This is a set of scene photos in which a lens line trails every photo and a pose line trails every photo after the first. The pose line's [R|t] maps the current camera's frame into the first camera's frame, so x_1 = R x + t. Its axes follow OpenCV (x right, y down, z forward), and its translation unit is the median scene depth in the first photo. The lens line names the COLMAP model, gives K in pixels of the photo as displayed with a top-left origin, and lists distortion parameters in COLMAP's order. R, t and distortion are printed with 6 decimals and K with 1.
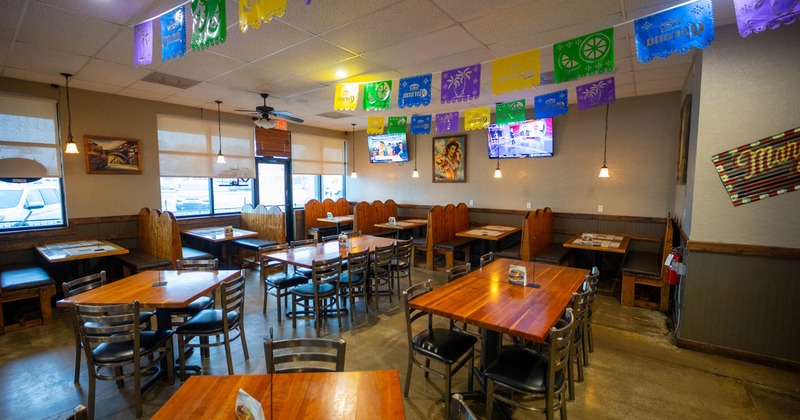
lens RADIAL K [[333.9, 0, 395.8], [0, 333.9, 212.9], [0, 0, 1]] dist [-0.023191, 0.000215]
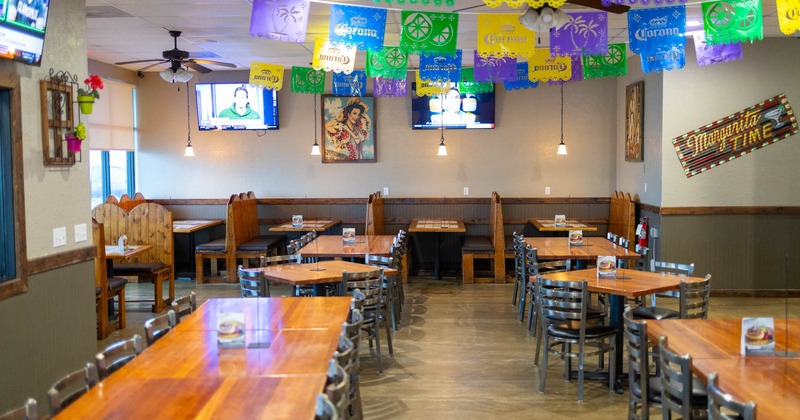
lens RADIAL K [[793.6, 0, 400.0], [0, 793.6, 210.0], [0, 0, 1]] dist [0.002131, -0.001205]
pose [[0.832182, -0.043364, 0.552805, -0.672469], [0.059875, 0.998136, -0.011838, 0.031121], [-0.551261, 0.042951, 0.833227, -0.403254]]
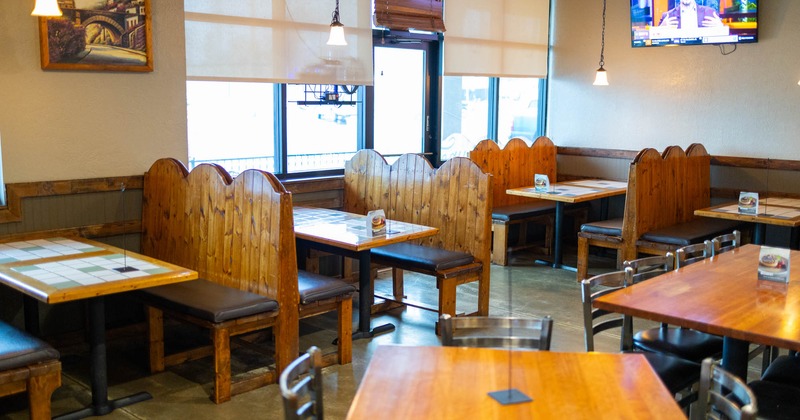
lens RADIAL K [[793.6, 0, 400.0], [0, 793.6, 210.0], [0, 0, 1]] dist [0.002131, -0.001205]
pose [[0.992330, 0.025988, -0.120851, -0.273951], [-0.019529, 0.998332, 0.054324, -0.007966], [0.122061, -0.051547, 0.991183, 0.065319]]
